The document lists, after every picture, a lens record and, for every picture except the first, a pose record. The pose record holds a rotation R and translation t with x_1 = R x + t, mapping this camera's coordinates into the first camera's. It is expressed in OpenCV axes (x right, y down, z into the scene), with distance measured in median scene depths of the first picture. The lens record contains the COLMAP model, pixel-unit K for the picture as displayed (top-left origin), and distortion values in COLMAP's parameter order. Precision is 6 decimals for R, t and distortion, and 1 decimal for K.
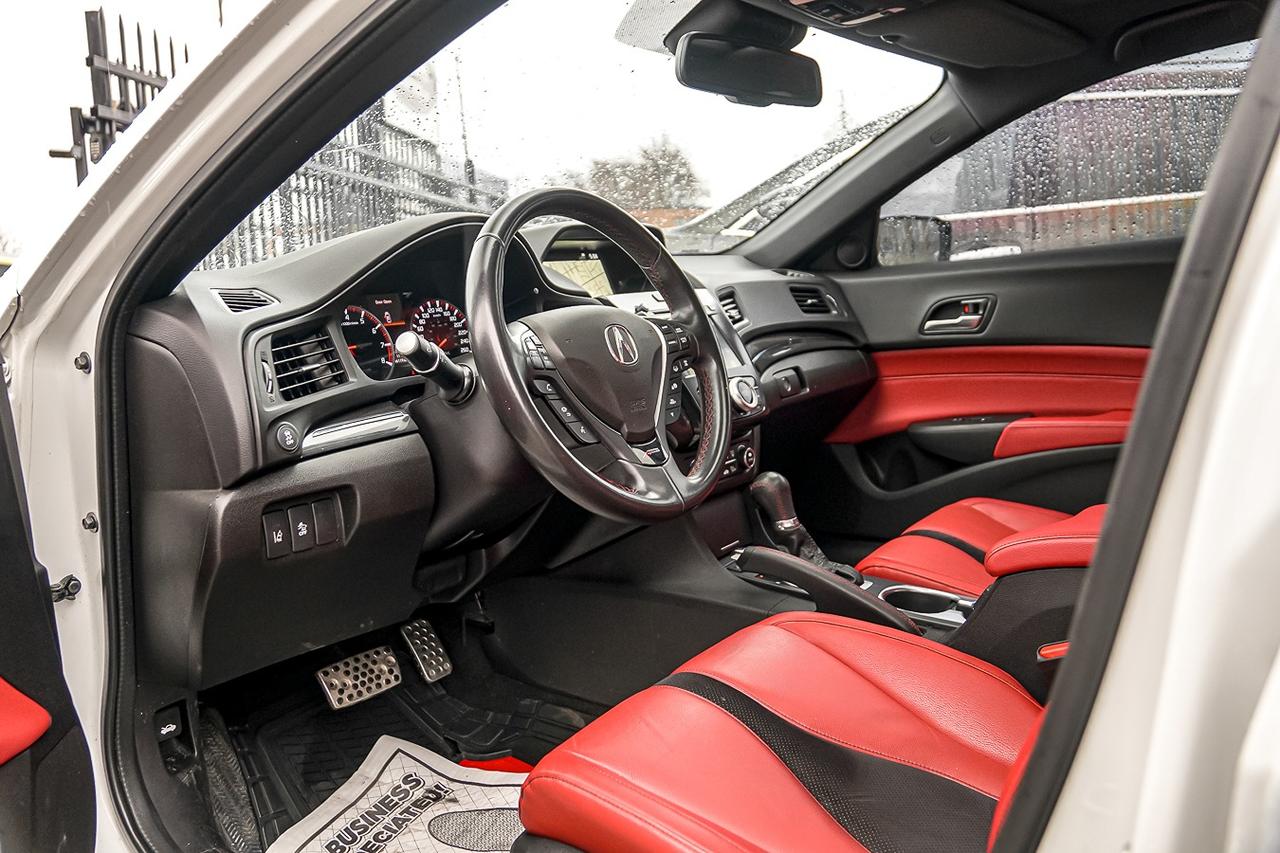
lens RADIAL K [[1030.4, 0, 640.0], [0, 1030.4, 426.5], [0, 0, 1]] dist [-0.134013, 0.106649]
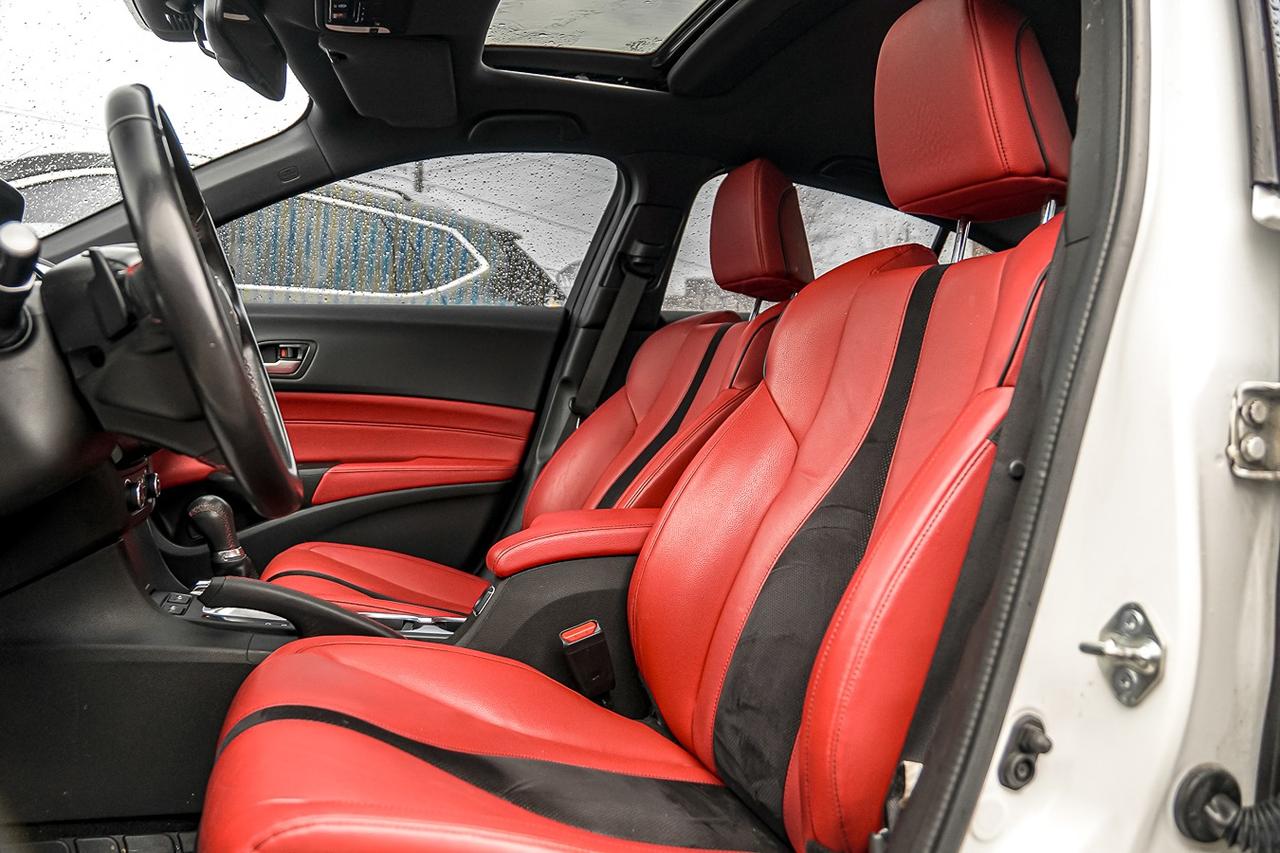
lens RADIAL K [[1030.4, 0, 640.0], [0, 1030.4, 426.5], [0, 0, 1]] dist [-0.134013, 0.106649]
pose [[0.580131, 0.057818, 0.812468, -0.309275], [0.037095, 0.994567, -0.097264, 0.071892], [-0.813678, 0.086564, 0.574835, 0.185510]]
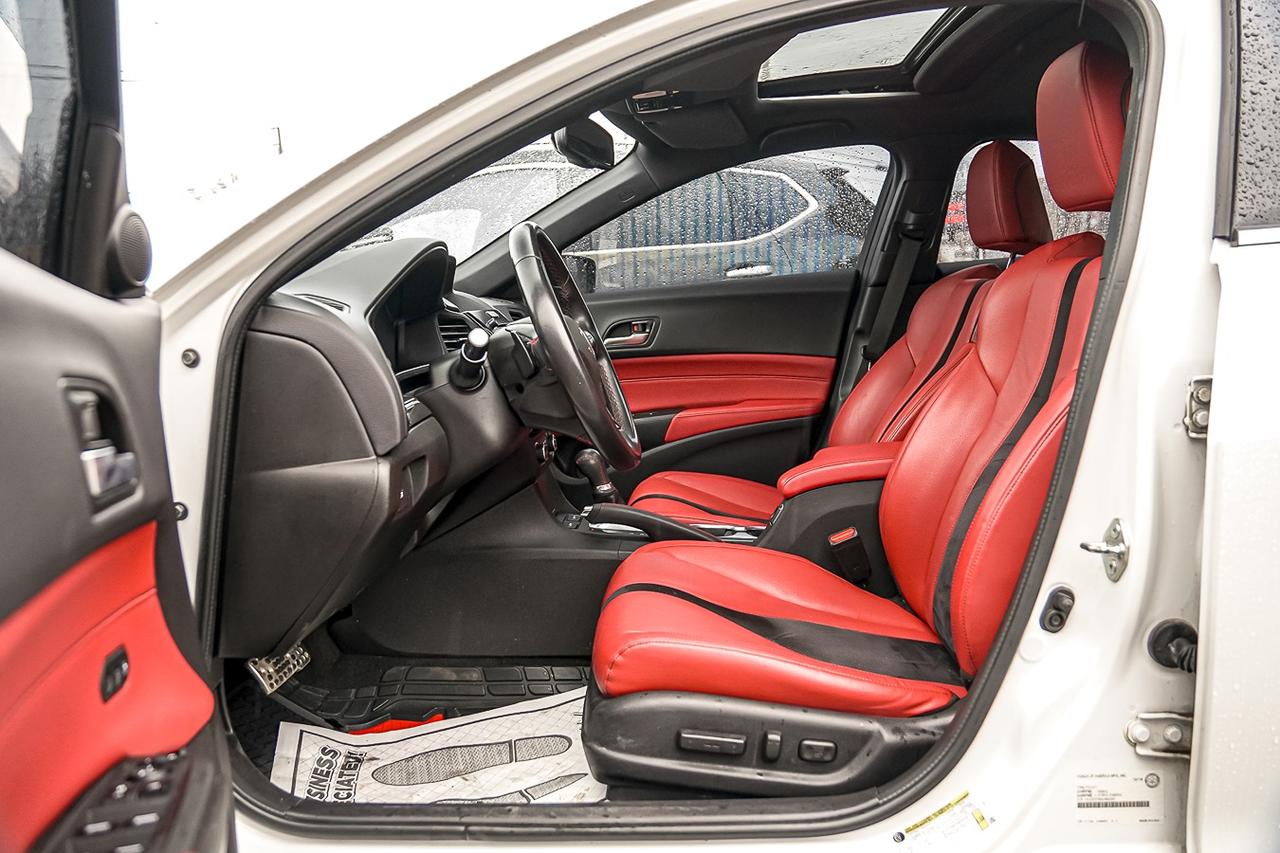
lens RADIAL K [[1053.0, 0, 640.0], [0, 1053.0, 426.5], [0, 0, 1]] dist [-0.129746, 0.125988]
pose [[0.829602, -0.049191, 0.556184, -0.480129], [0.074506, 0.996956, -0.022958, 0.044530], [-0.553362, 0.060484, 0.830742, -0.116028]]
